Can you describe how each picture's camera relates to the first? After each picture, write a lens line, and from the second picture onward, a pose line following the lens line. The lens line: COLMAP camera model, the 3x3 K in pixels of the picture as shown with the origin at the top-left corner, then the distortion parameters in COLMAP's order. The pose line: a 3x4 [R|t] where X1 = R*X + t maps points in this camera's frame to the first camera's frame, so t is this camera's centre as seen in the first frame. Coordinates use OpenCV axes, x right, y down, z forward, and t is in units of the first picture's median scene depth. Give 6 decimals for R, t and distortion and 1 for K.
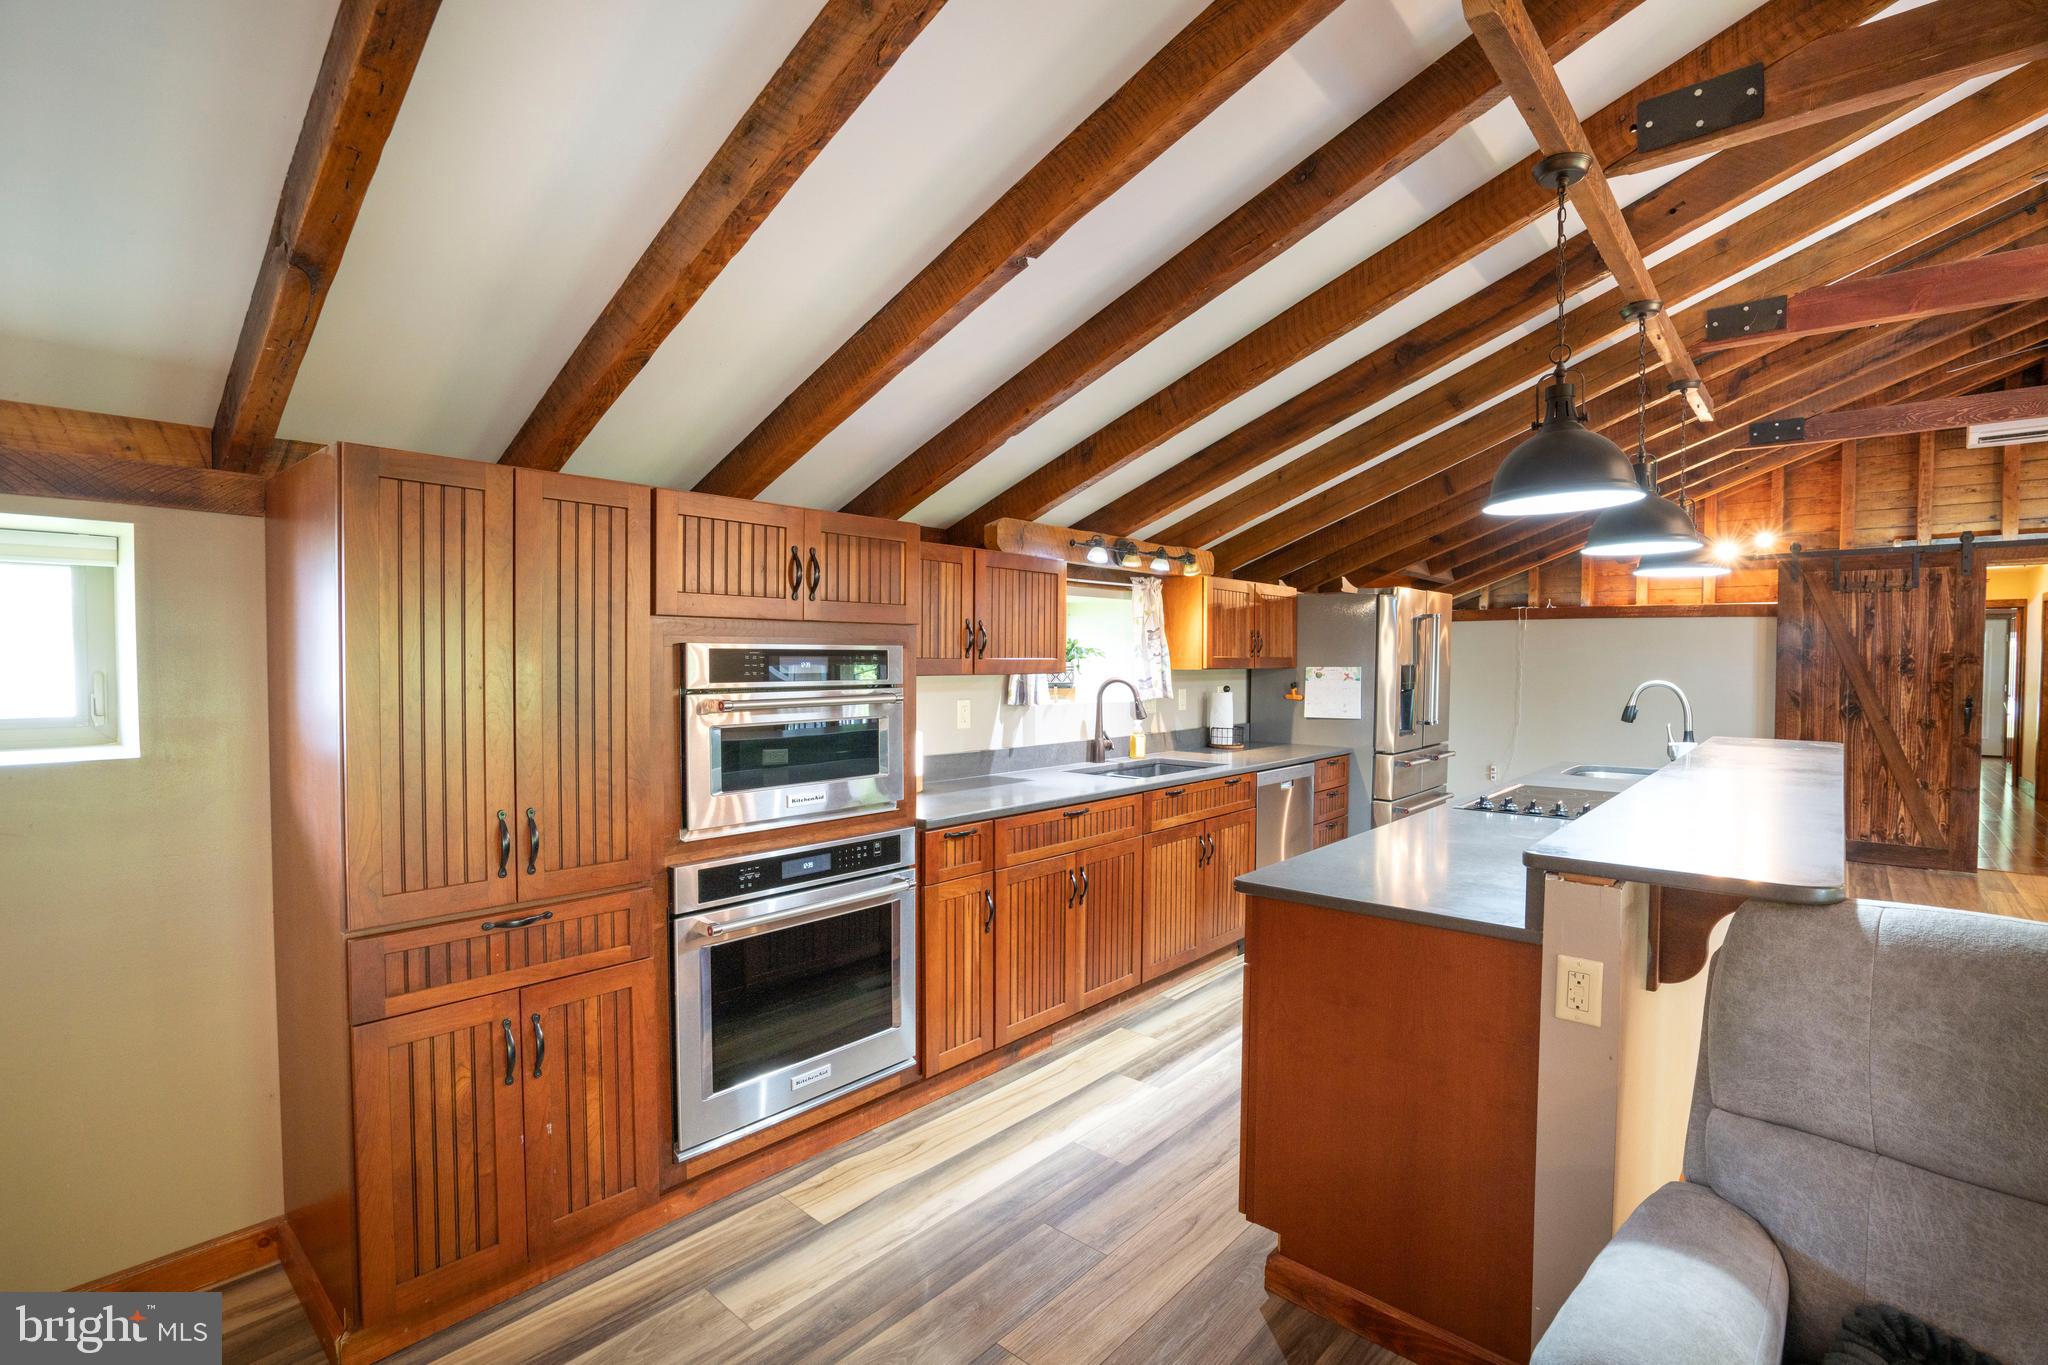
lens RADIAL K [[947.0, 0, 1026.1], [0, 947.0, 681.8], [0, 0, 1]] dist [-0.045636, 0.012604]
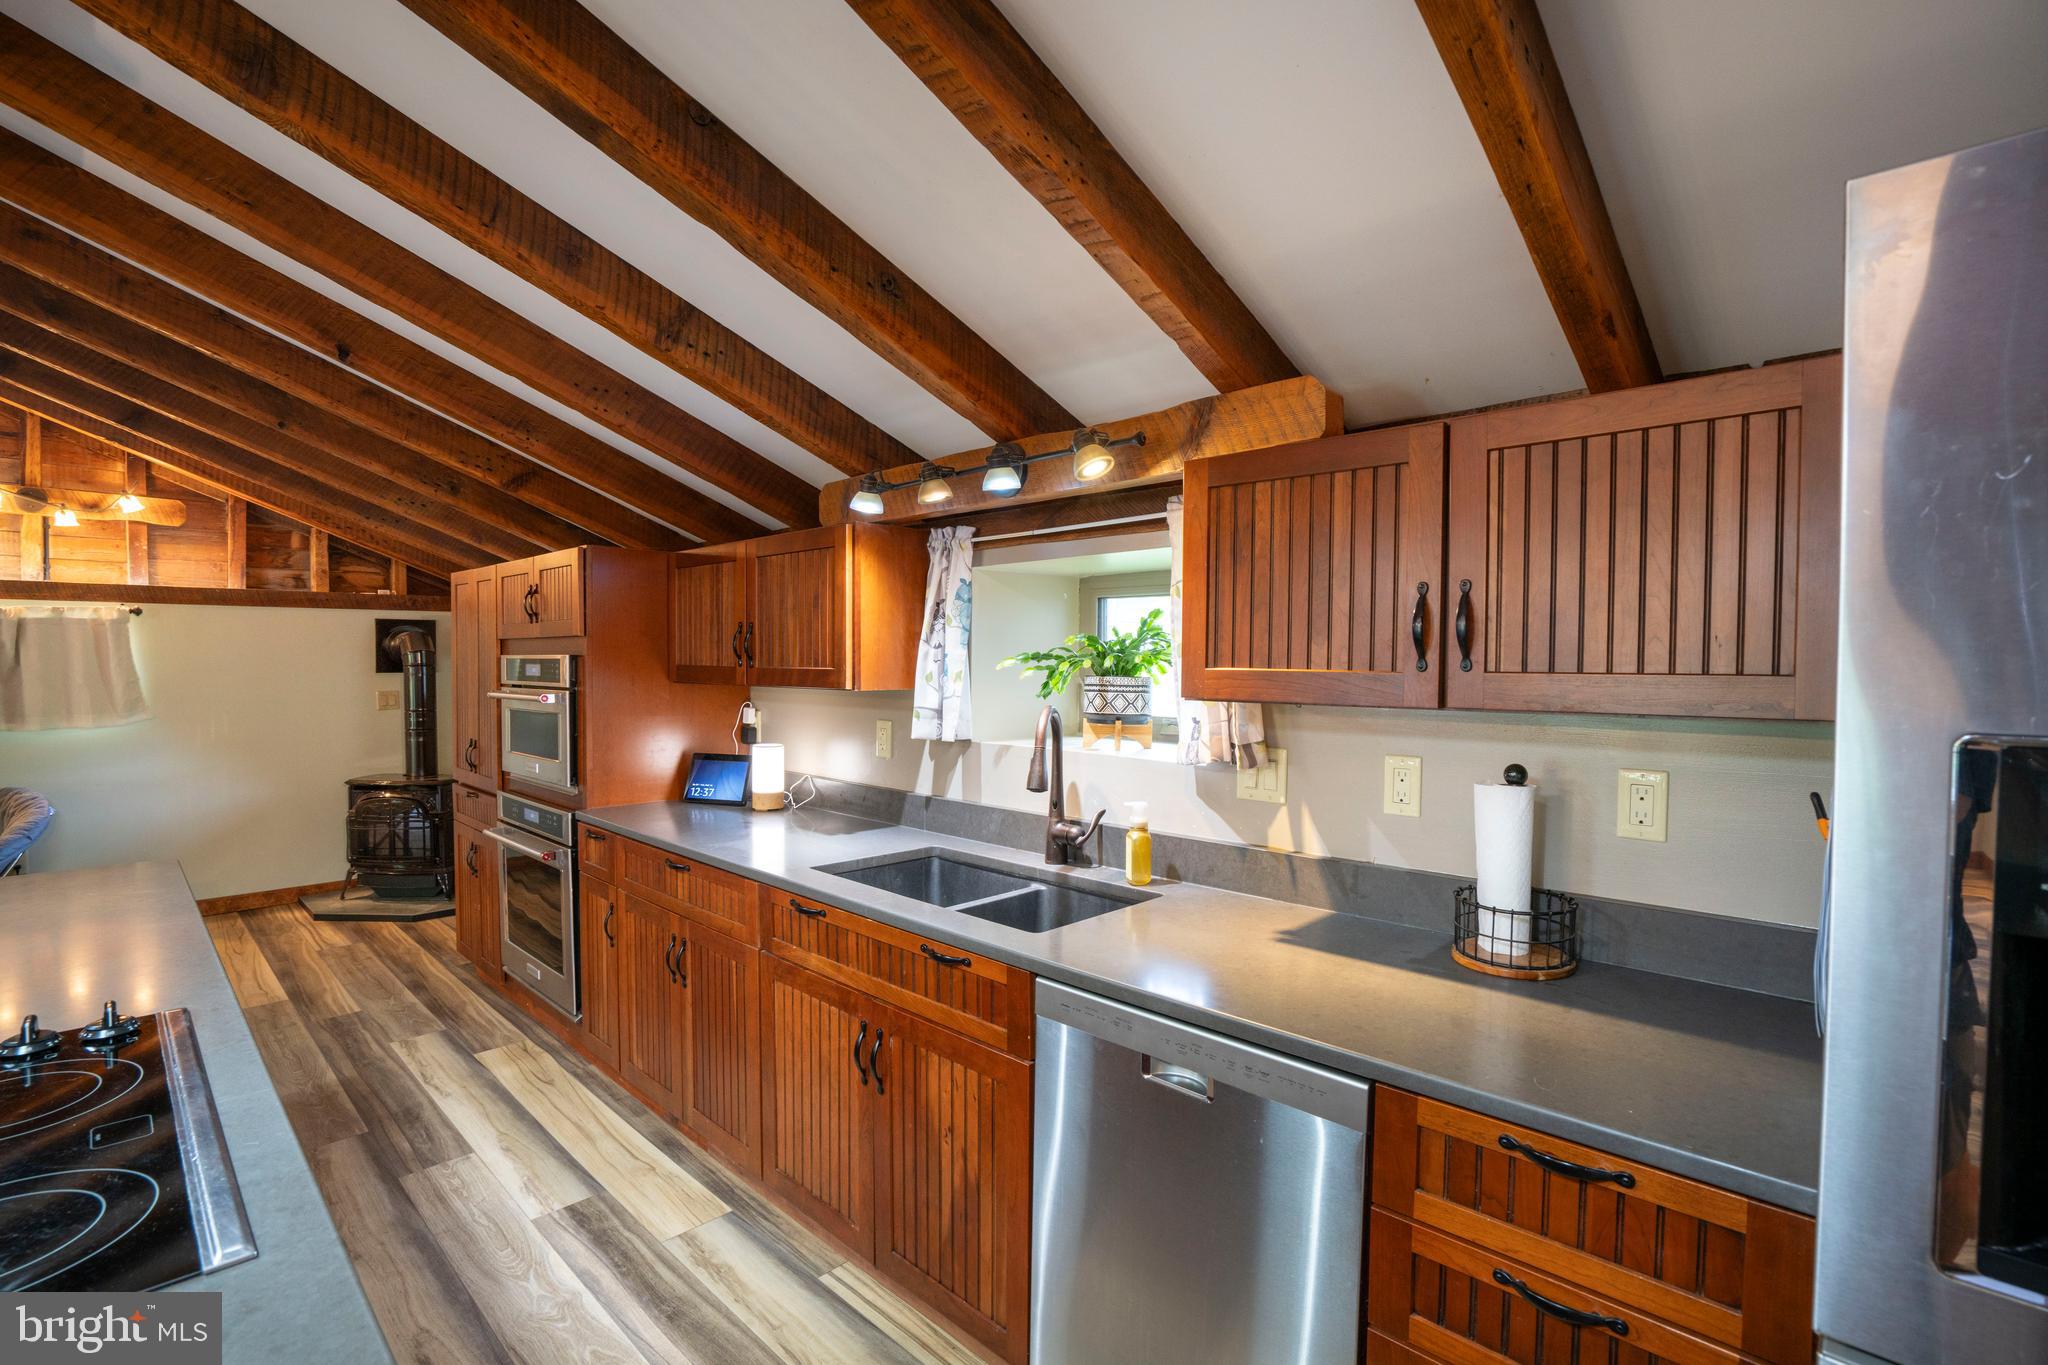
lens RADIAL K [[947.0, 0, 1033.7], [0, 947.0, 696.4], [0, 0, 1]] dist [-0.045636, 0.012604]
pose [[-0.049676, 0.032090, -0.998250, 0.924078], [-0.029440, 0.999002, 0.033580, -0.041028], [0.998331, 0.031057, -0.048682, 1.522803]]
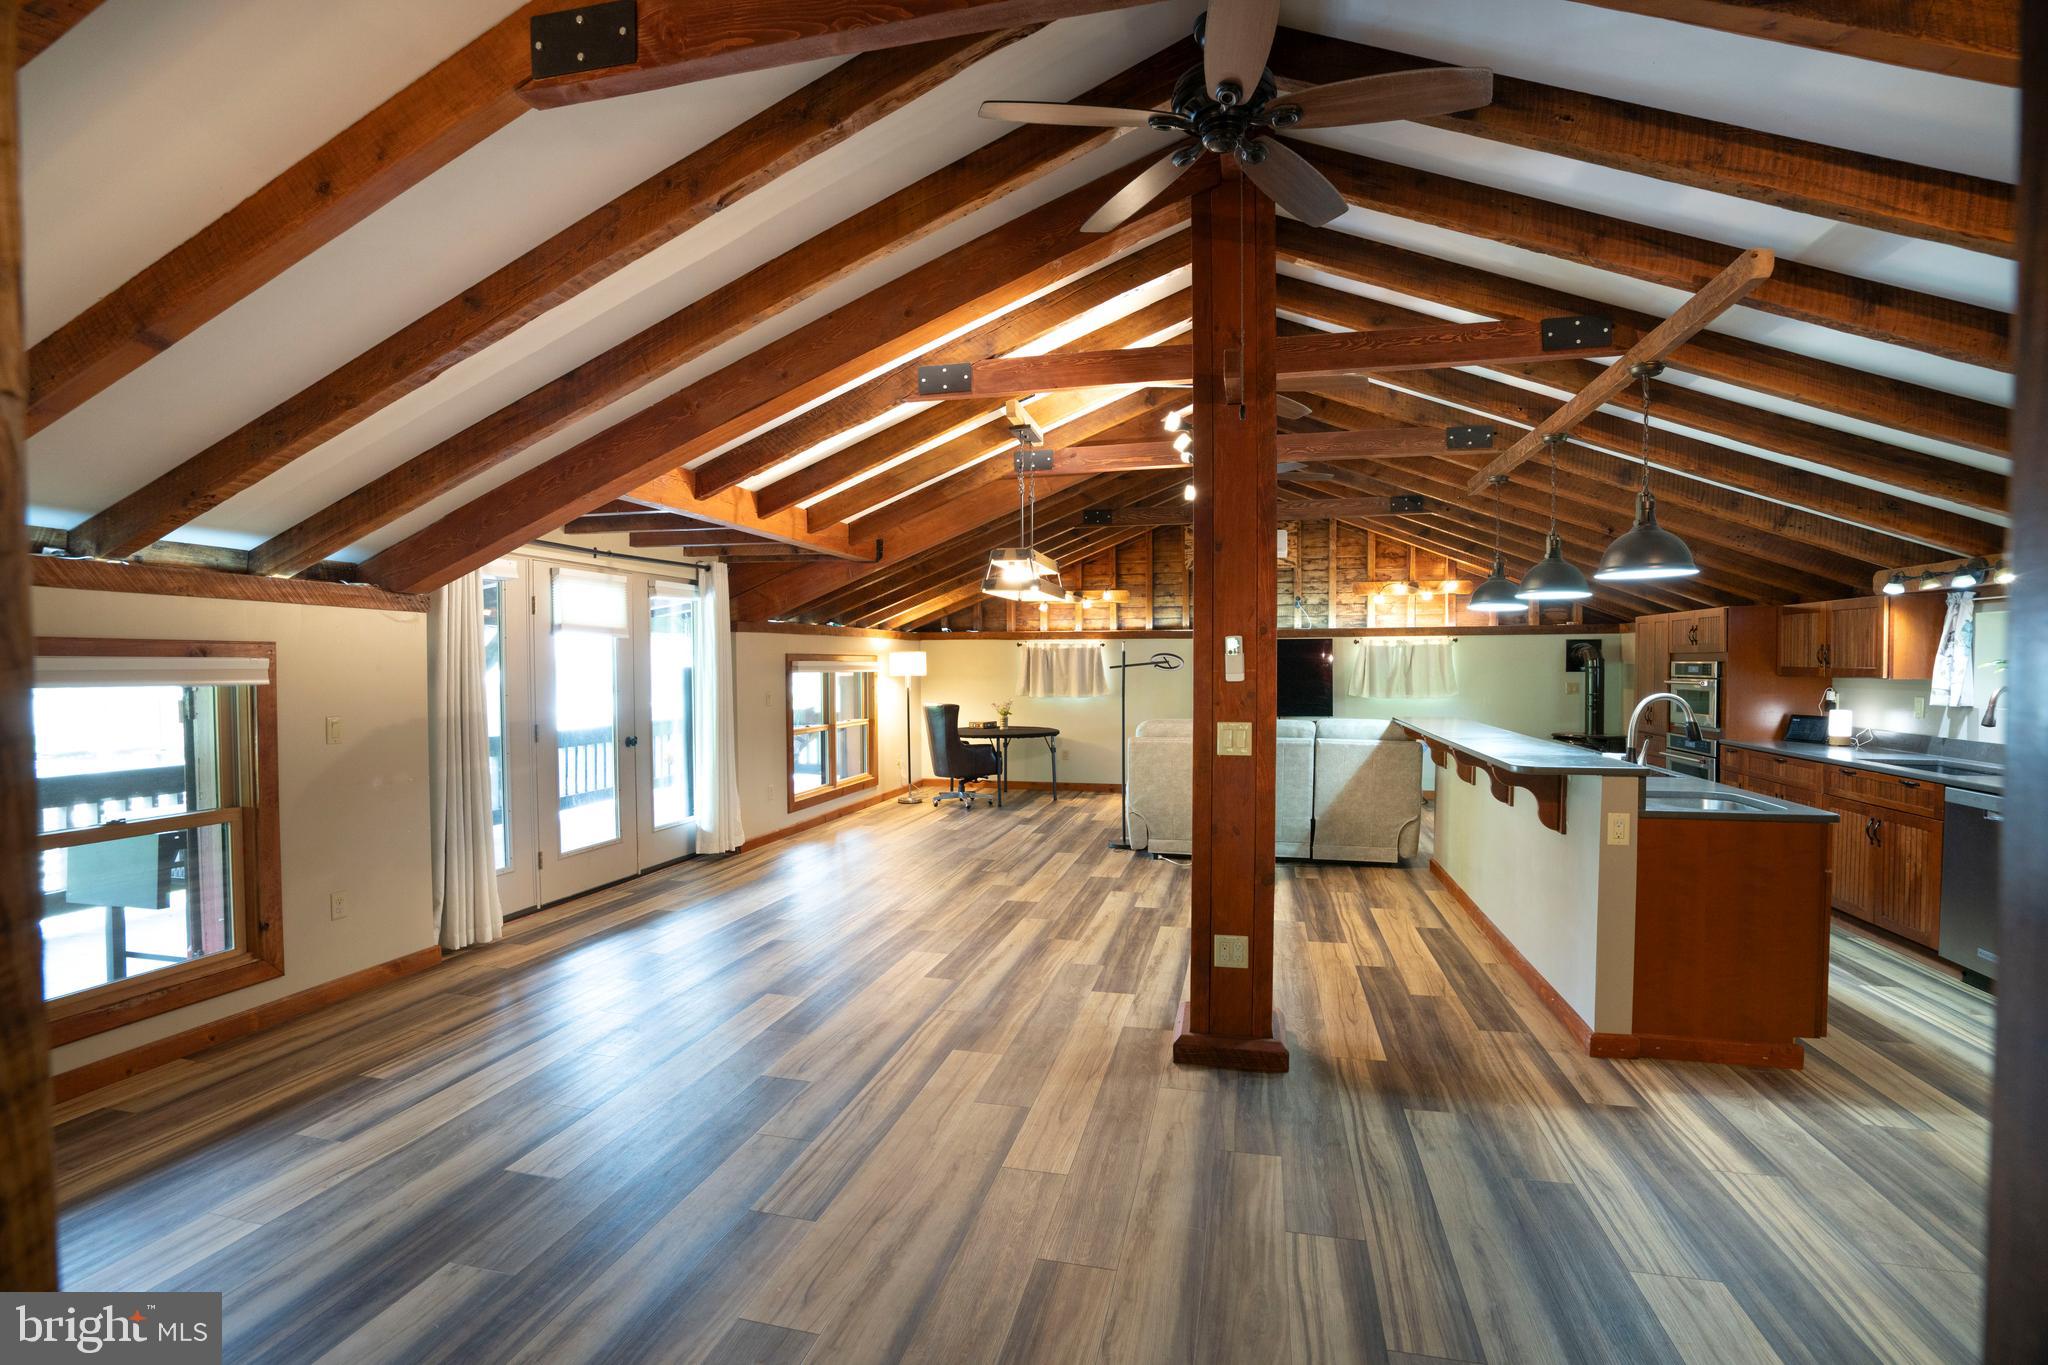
lens RADIAL K [[947.0, 0, 1008.2], [0, 947.0, 694.4], [0, 0, 1]] dist [-0.045636, 0.012604]
pose [[-0.892650, 0.014151, -0.450528, 2.270510], [-0.010589, 0.998573, 0.052345, -0.055335], [0.450625, 0.051497, -0.891227, 2.091583]]
